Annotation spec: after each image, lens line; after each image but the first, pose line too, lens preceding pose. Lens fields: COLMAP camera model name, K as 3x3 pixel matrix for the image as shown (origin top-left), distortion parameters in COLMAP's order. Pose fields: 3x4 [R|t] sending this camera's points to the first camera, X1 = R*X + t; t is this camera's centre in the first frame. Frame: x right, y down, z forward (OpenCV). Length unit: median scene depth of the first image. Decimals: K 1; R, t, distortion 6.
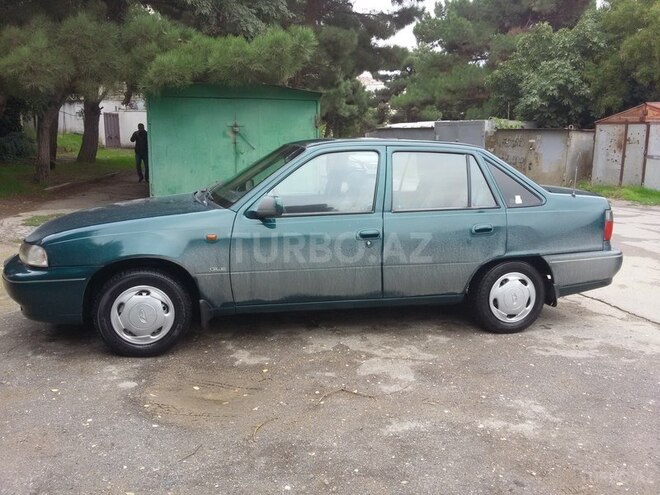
lens RADIAL K [[606.2, 0, 346.4], [0, 606.2, 246.5], [0, 0, 1]] dist [0.086223, -0.176513]
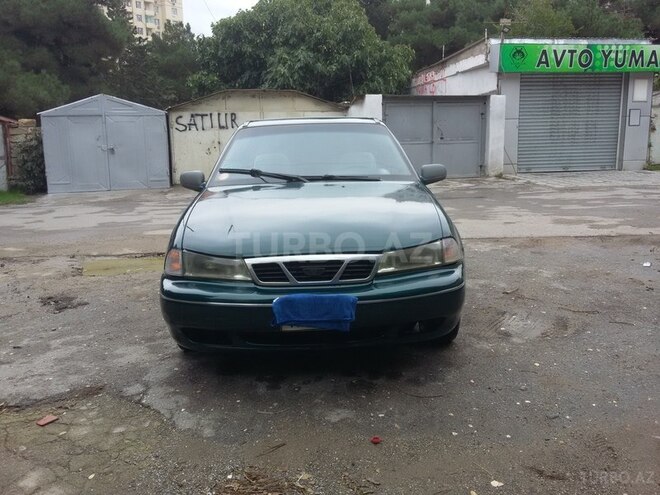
lens RADIAL K [[608.2, 0, 349.1], [0, 608.2, 246.2], [0, 0, 1]] dist [0.080976, -0.170696]
pose [[0.204382, -0.187089, 0.960846, -0.440855], [0.199646, 0.968901, 0.146191, -0.045966], [-0.958316, 0.161950, 0.235378, 0.314376]]
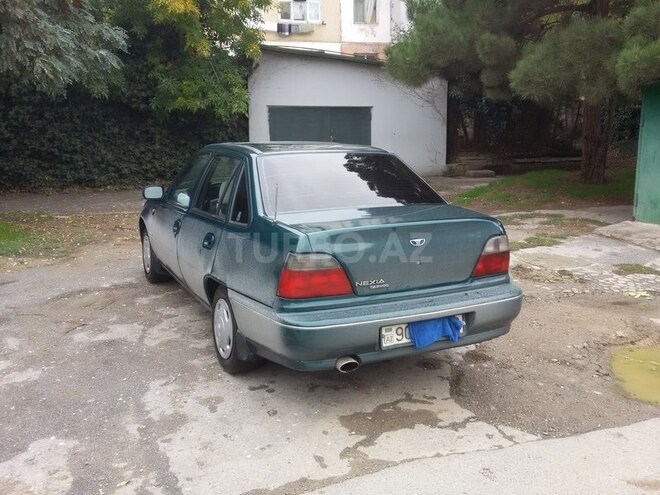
lens RADIAL K [[606.2, 0, 346.4], [0, 606.2, 246.5], [0, 0, 1]] dist [0.086223, -0.176513]
pose [[0.225120, 0.162174, -0.960740, 0.449383], [-0.168196, 0.977716, 0.125628, -0.066684], [0.959704, 0.133311, 0.247380, 0.378807]]
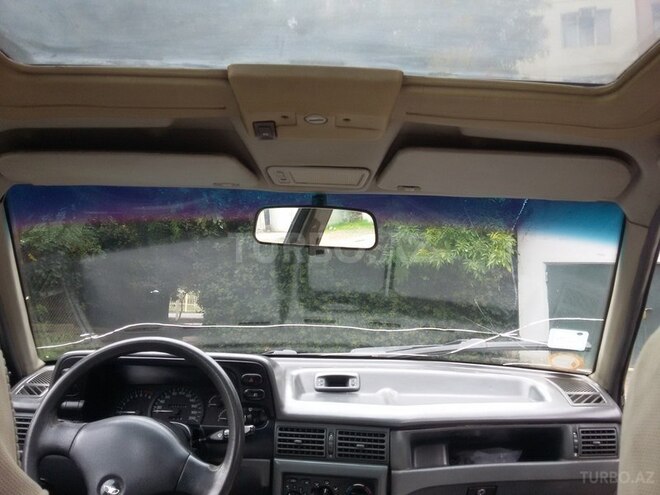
lens RADIAL K [[606.2, 0, 346.4], [0, 606.2, 246.5], [0, 0, 1]] dist [0.086223, -0.176513]
pose [[-0.236252, -0.125854, -0.963507, 0.047874], [-0.191554, 0.978151, -0.080797, -0.055196], [0.952624, 0.165475, -0.255198, 0.453411]]
